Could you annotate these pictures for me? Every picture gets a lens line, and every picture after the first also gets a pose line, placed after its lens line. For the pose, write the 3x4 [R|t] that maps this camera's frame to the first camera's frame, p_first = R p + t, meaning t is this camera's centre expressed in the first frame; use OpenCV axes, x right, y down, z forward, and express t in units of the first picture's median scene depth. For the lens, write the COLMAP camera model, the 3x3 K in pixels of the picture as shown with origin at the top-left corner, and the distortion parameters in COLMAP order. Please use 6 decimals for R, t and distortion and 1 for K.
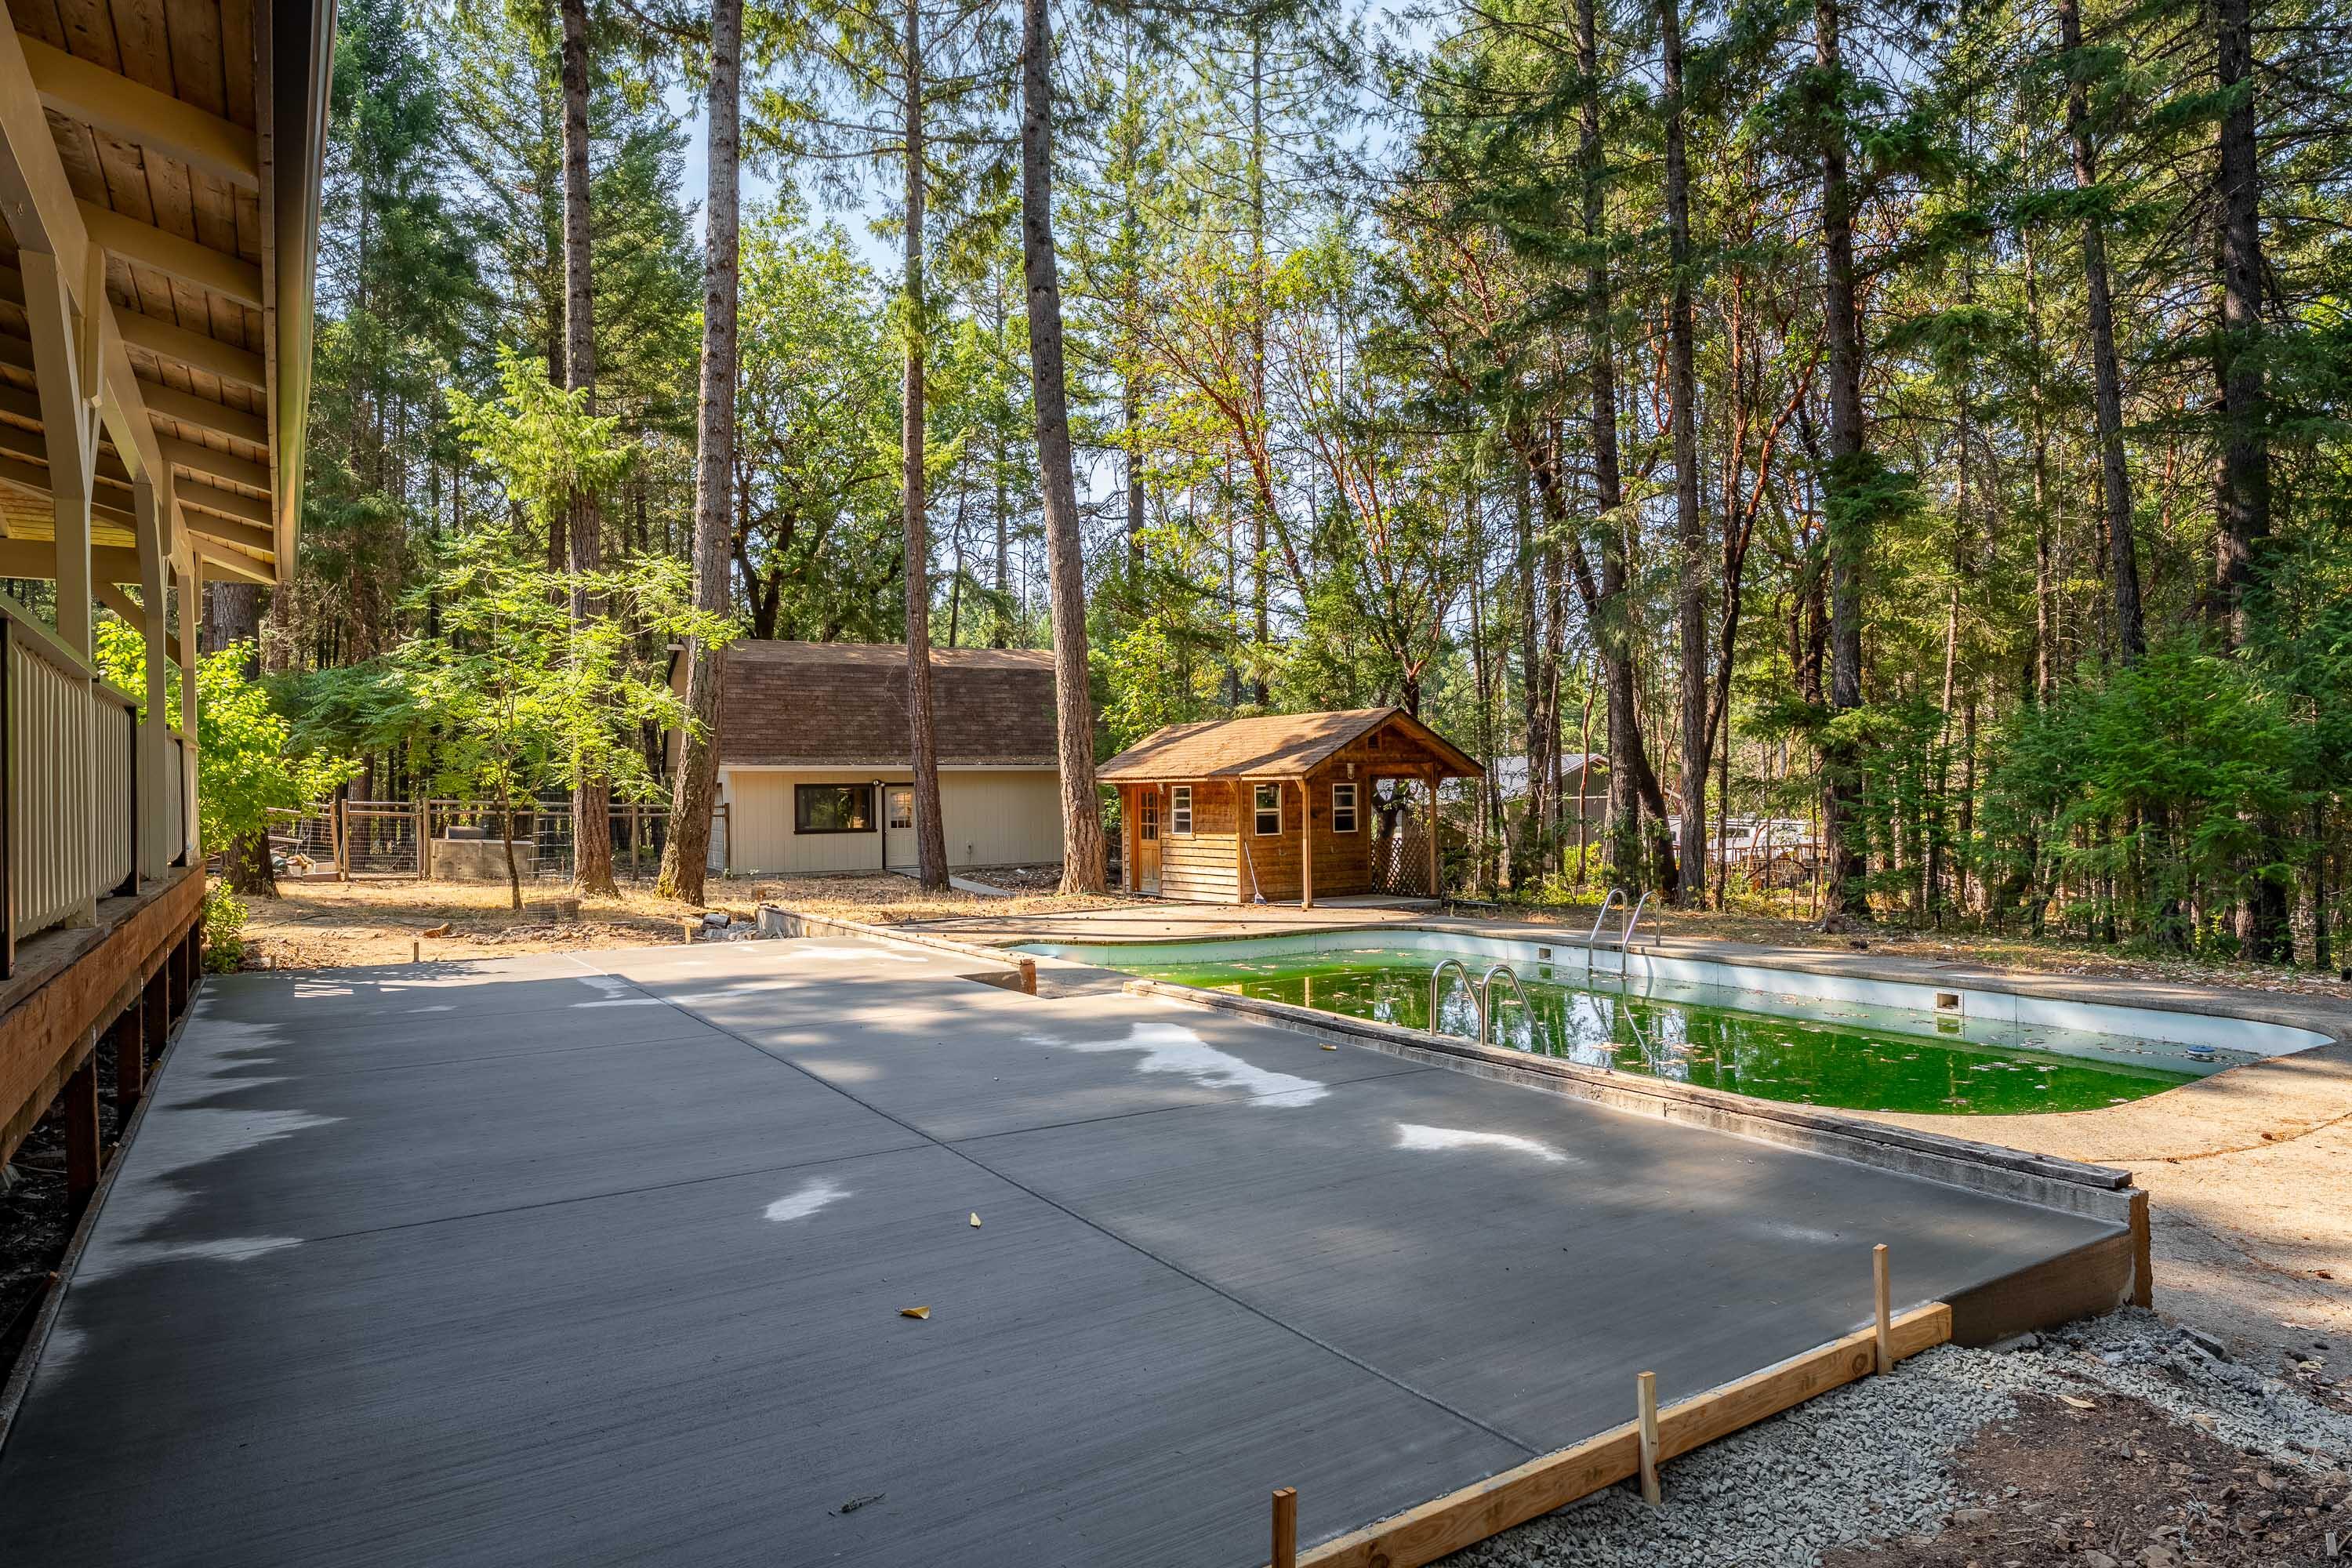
lens RADIAL K [[1363.6, 0, 1176.0], [0, 1363.6, 784.0], [0, 0, 1]] dist [-0.000884, -0.000054]
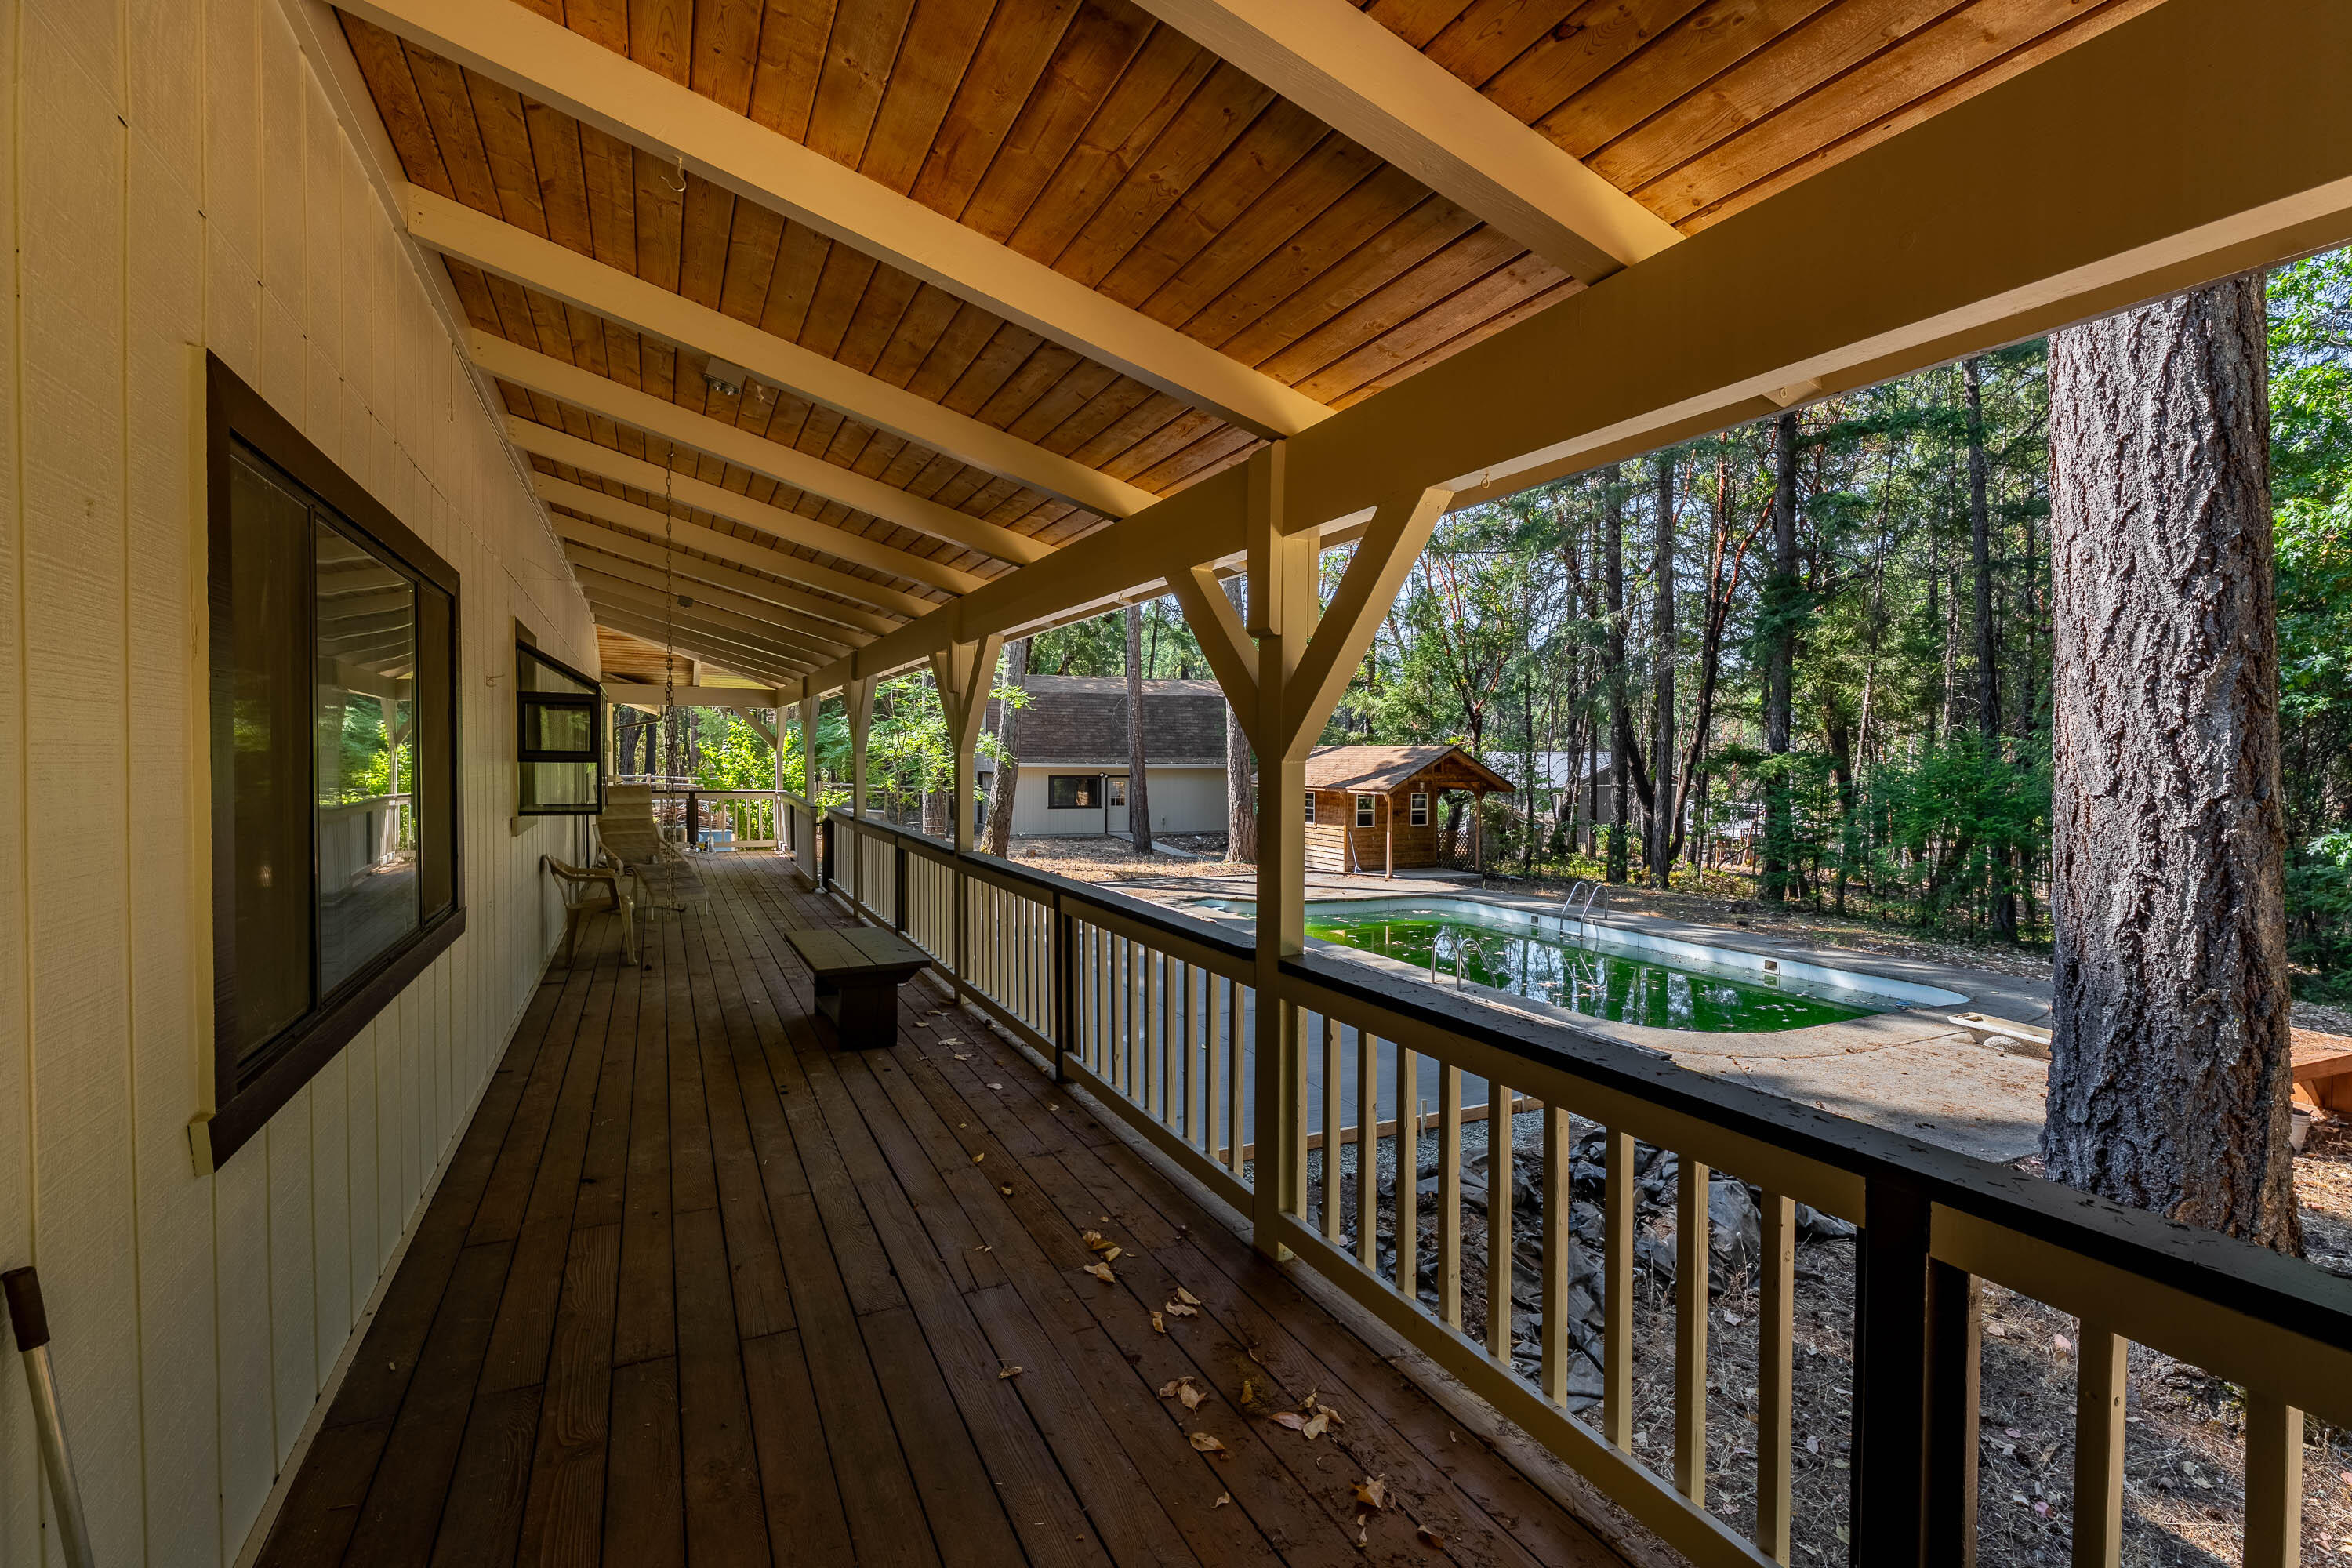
lens RADIAL K [[1077.0, 0, 1176.0], [0, 1077.0, 784.0], [0, 0, 1]] dist [0.000362, 0.000003]
pose [[0.991580, 0.027048, -0.126640, 0.009896], [-0.022456, 0.999043, 0.037542, -0.050363], [0.127534, -0.034382, 0.991238, -0.202524]]
